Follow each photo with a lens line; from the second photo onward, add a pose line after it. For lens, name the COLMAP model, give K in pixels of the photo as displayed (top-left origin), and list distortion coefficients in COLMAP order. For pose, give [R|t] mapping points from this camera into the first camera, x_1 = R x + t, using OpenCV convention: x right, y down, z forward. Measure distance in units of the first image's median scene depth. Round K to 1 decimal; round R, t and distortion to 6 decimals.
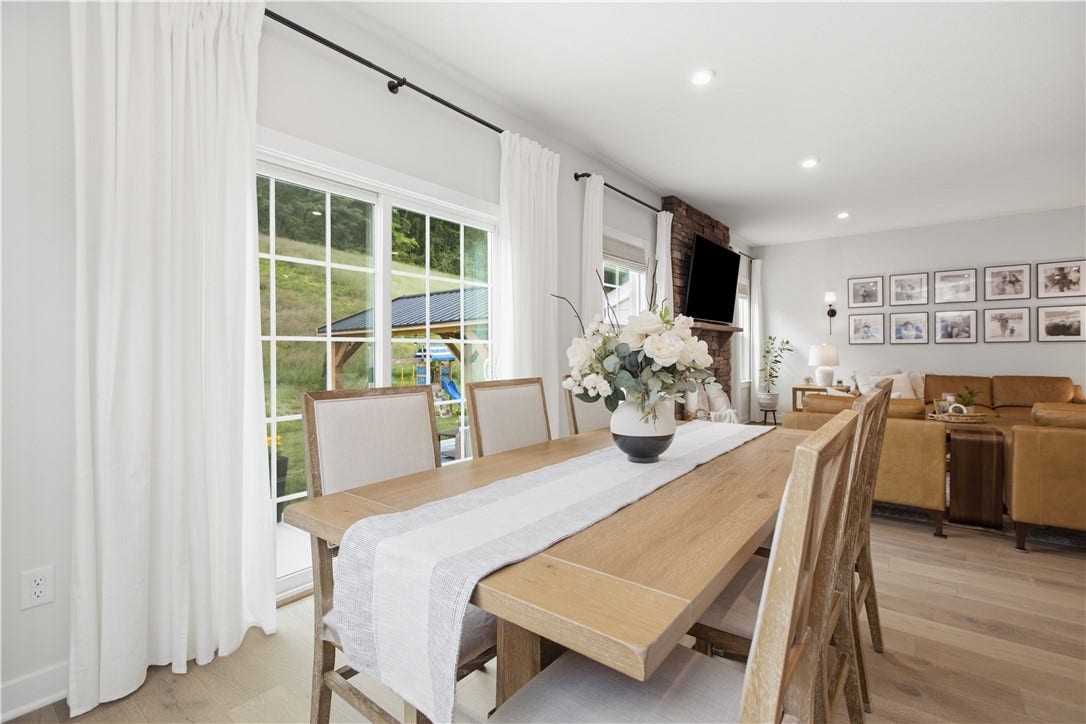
lens RADIAL K [[497.9, 0, 541.5], [0, 497.9, 353.2], [0, 0, 1]] dist [-0.000081, 0.001254]
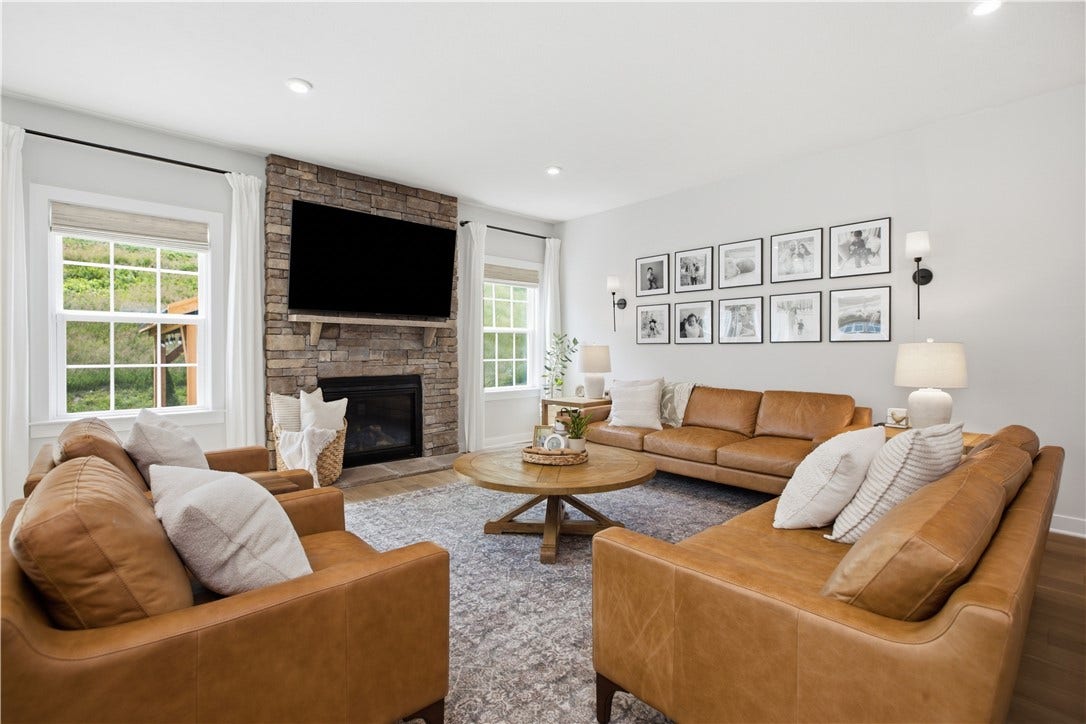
lens RADIAL K [[497.9, 0, 539.8], [0, 497.9, 355.6], [0, 0, 1]] dist [-0.000081, 0.001254]
pose [[0.986707, 0.006395, -0.162382, 0.699683], [-0.005067, 0.999950, 0.008591, -0.007072], [0.162429, -0.007654, 0.986691, 0.254606]]
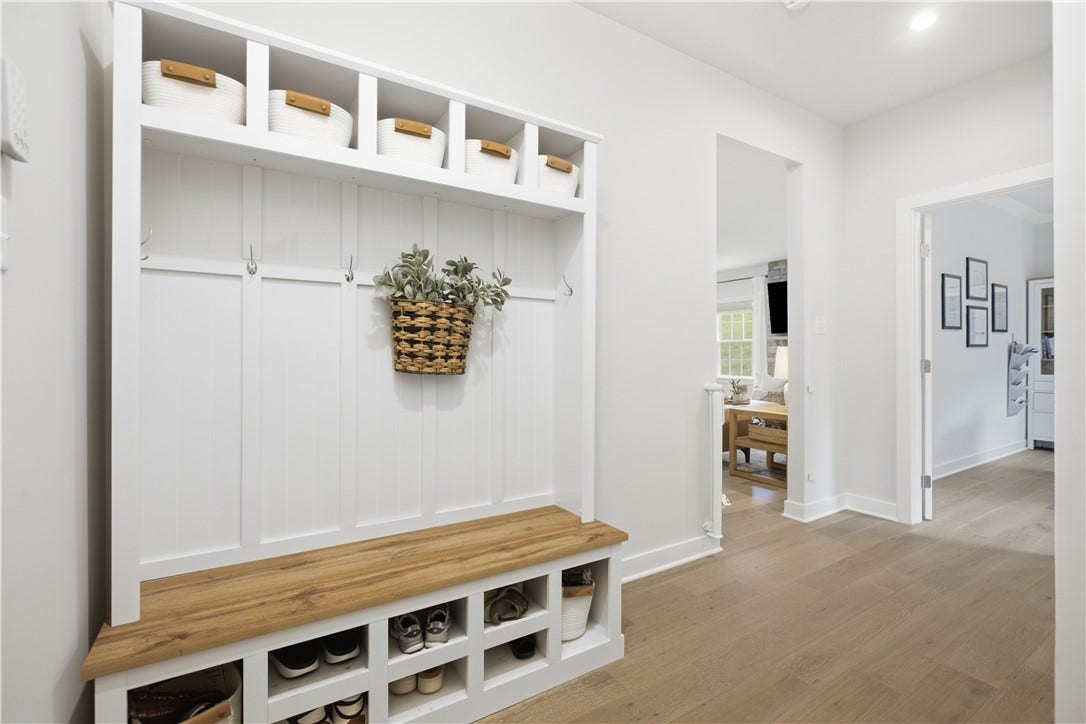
lens RADIAL K [[497.9, 0, 545.1], [0, 497.9, 360.6], [0, 0, 1]] dist [-0.000081, 0.001254]
pose [[-0.341111, 0.001201, -0.940022, 1.792556], [-0.002512, 0.999994, 0.002189, 0.012585], [0.940020, 0.003108, -0.341106, 0.742357]]
